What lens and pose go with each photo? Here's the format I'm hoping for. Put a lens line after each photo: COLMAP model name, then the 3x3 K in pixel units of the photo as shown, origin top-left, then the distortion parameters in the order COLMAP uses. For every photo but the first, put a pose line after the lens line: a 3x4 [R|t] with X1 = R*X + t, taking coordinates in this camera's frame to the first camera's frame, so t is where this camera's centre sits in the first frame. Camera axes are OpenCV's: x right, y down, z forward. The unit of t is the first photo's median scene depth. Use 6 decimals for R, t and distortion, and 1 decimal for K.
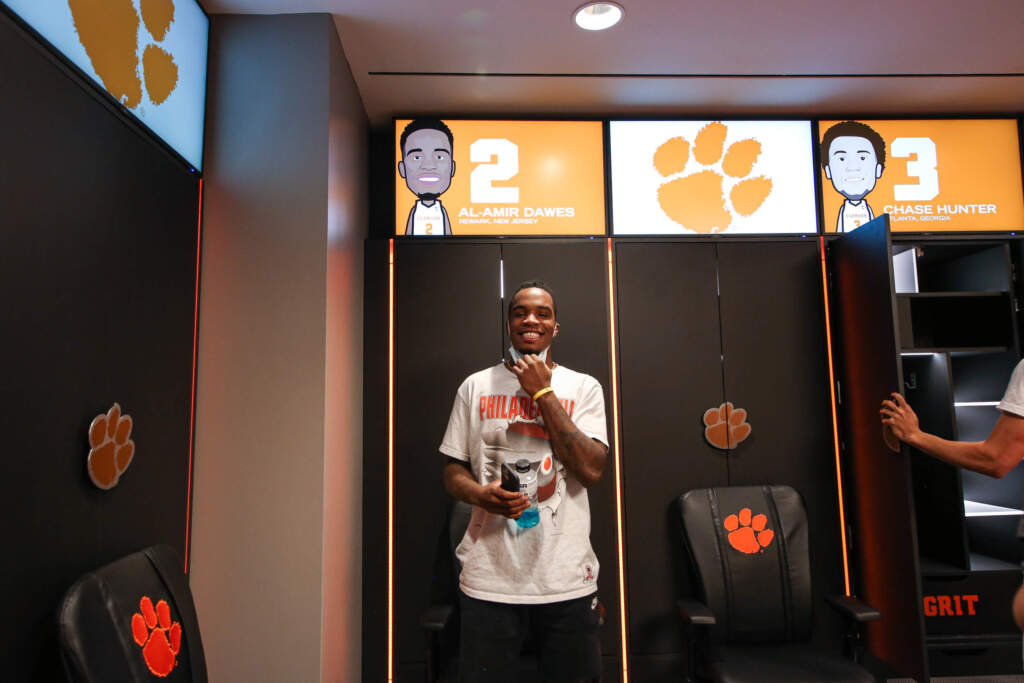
lens RADIAL K [[682.2, 0, 512.0], [0, 682.2, 341.5], [0, 0, 1]] dist [0.011900, 0.000159]
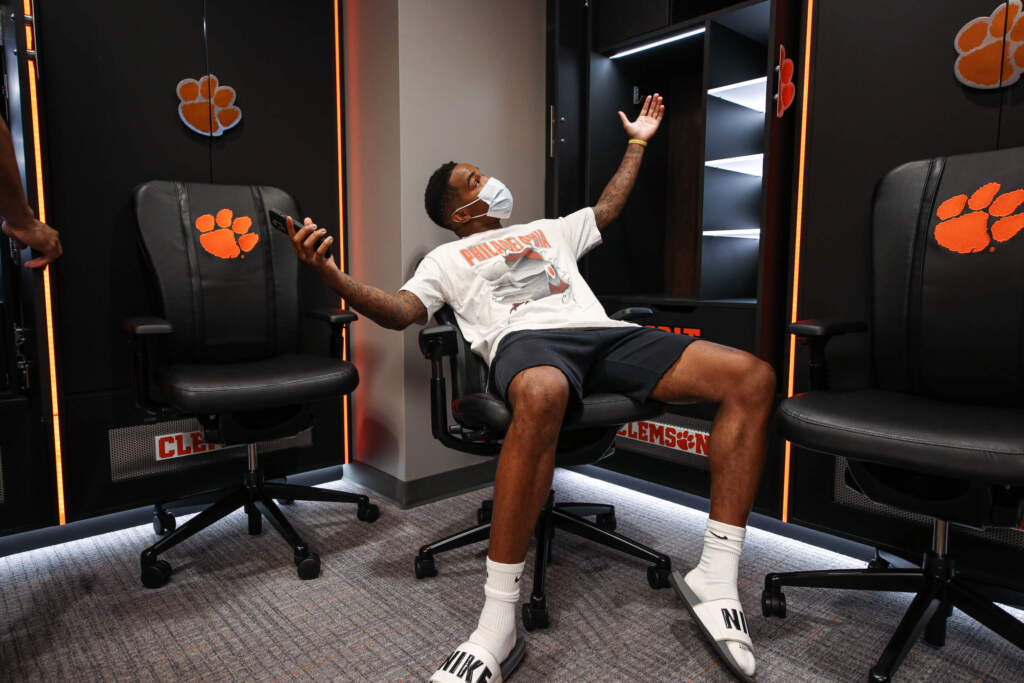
lens RADIAL K [[656.4, 0, 516.2], [0, 656.4, 335.9], [0, 0, 1]] dist [0.034926, -0.015586]
pose [[0.643773, 0.093721, -0.759455, 0.483989], [0.072756, 0.980479, 0.182670, 0.223231], [0.761750, -0.172853, 0.624387, 0.304845]]
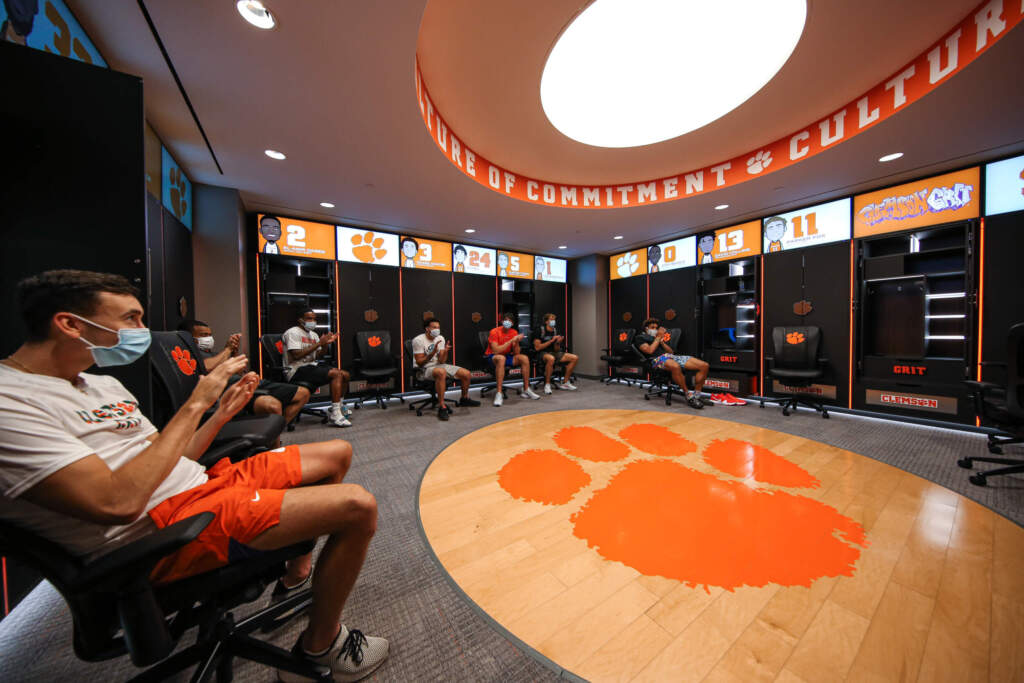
lens RADIAL K [[323.2, 0, 516.4], [0, 323.2, 339.6], [0, 0, 1]] dist [0.000171, -0.000022]
pose [[0.848292, -0.006272, 0.529491, 0.045995], [-0.064082, 0.991365, 0.114407, -0.002069], [-0.525636, -0.130981, 0.840565, -0.928634]]
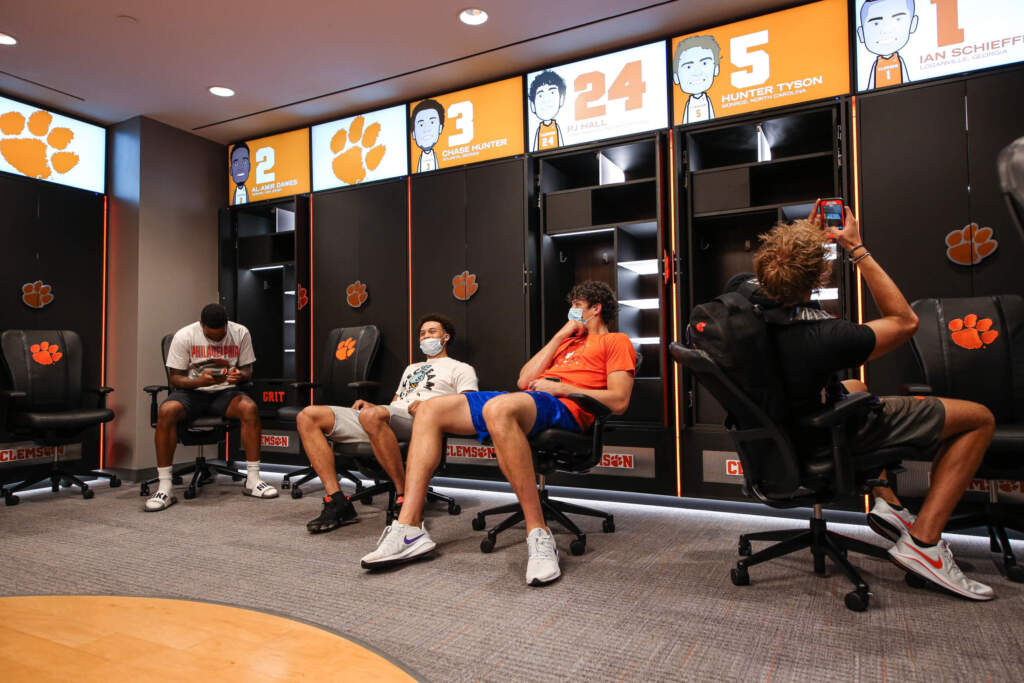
lens RADIAL K [[663.8, 0, 514.4], [0, 663.8, 340.5], [0, 0, 1]] dist [0.021346, -0.004471]
pose [[0.863844, -0.012681, -0.503601, 1.492415], [0.054153, 0.996228, 0.067804, 0.144773], [0.500841, -0.085844, 0.861272, -0.280515]]
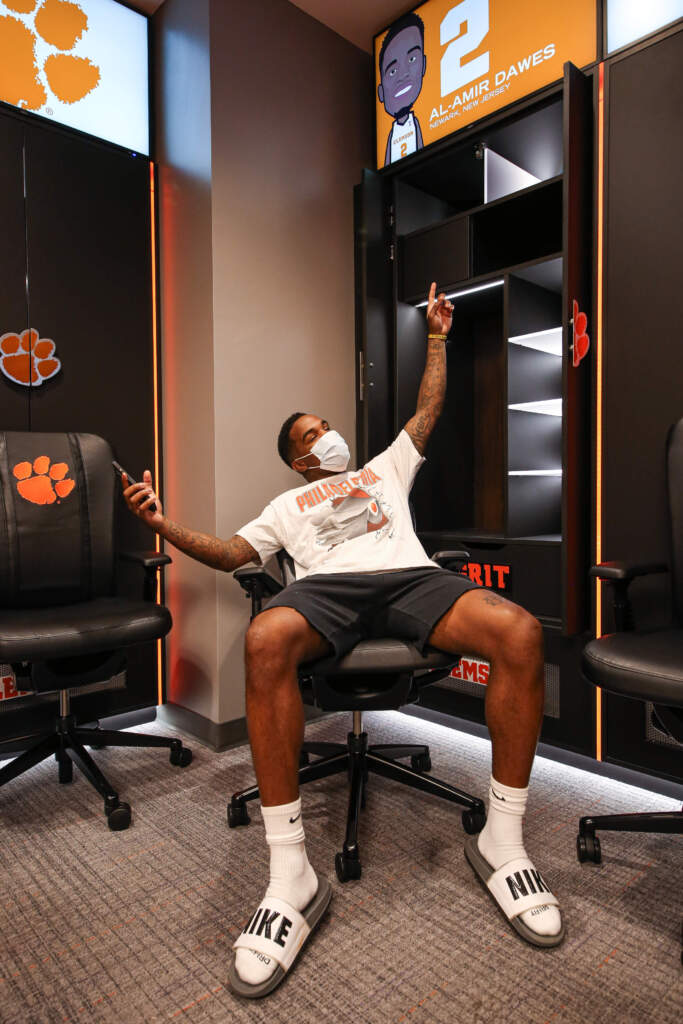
lens RADIAL K [[656.4, 0, 341.5], [0, 656.4, 512.0], [0, 0, 1]] dist [0.034926, -0.015586]
pose [[0.653147, 0.029765, -0.756646, 0.498189], [0.083516, 0.990300, 0.111048, 0.203598], [0.752611, -0.135723, 0.644326, 0.304266]]
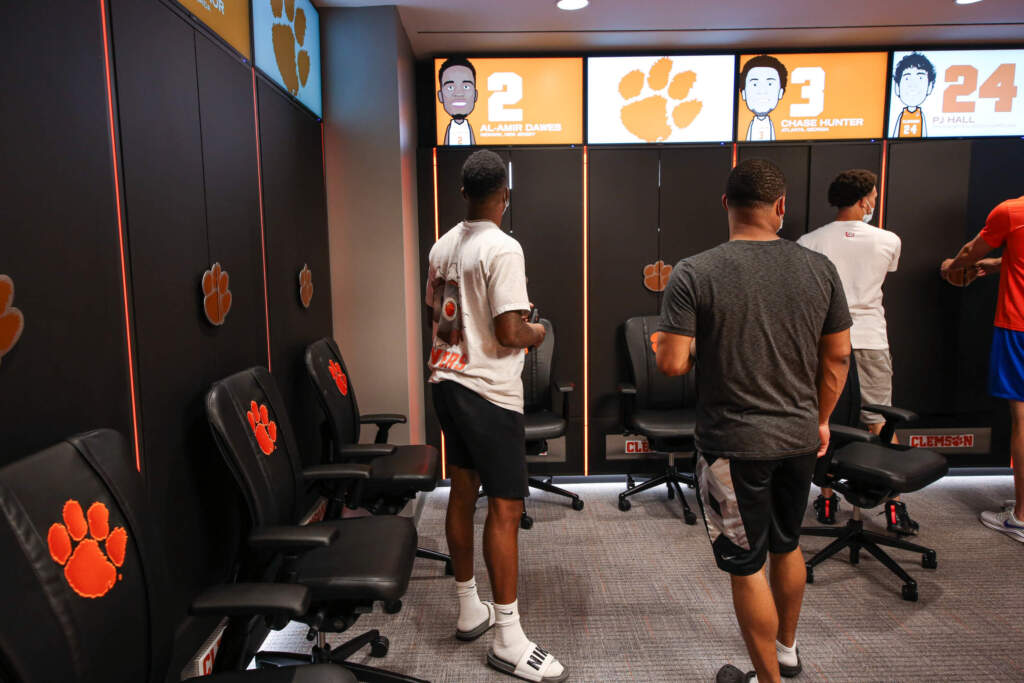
lens RADIAL K [[663.8, 0, 514.4], [0, 663.8, 340.5], [0, 0, 1]] dist [0.021346, -0.004471]
pose [[0.999713, 0.004795, -0.023483, 0.028732], [0.000468, 0.975692, 0.219145, -0.059171], [0.023963, -0.219093, 0.975410, -0.463295]]
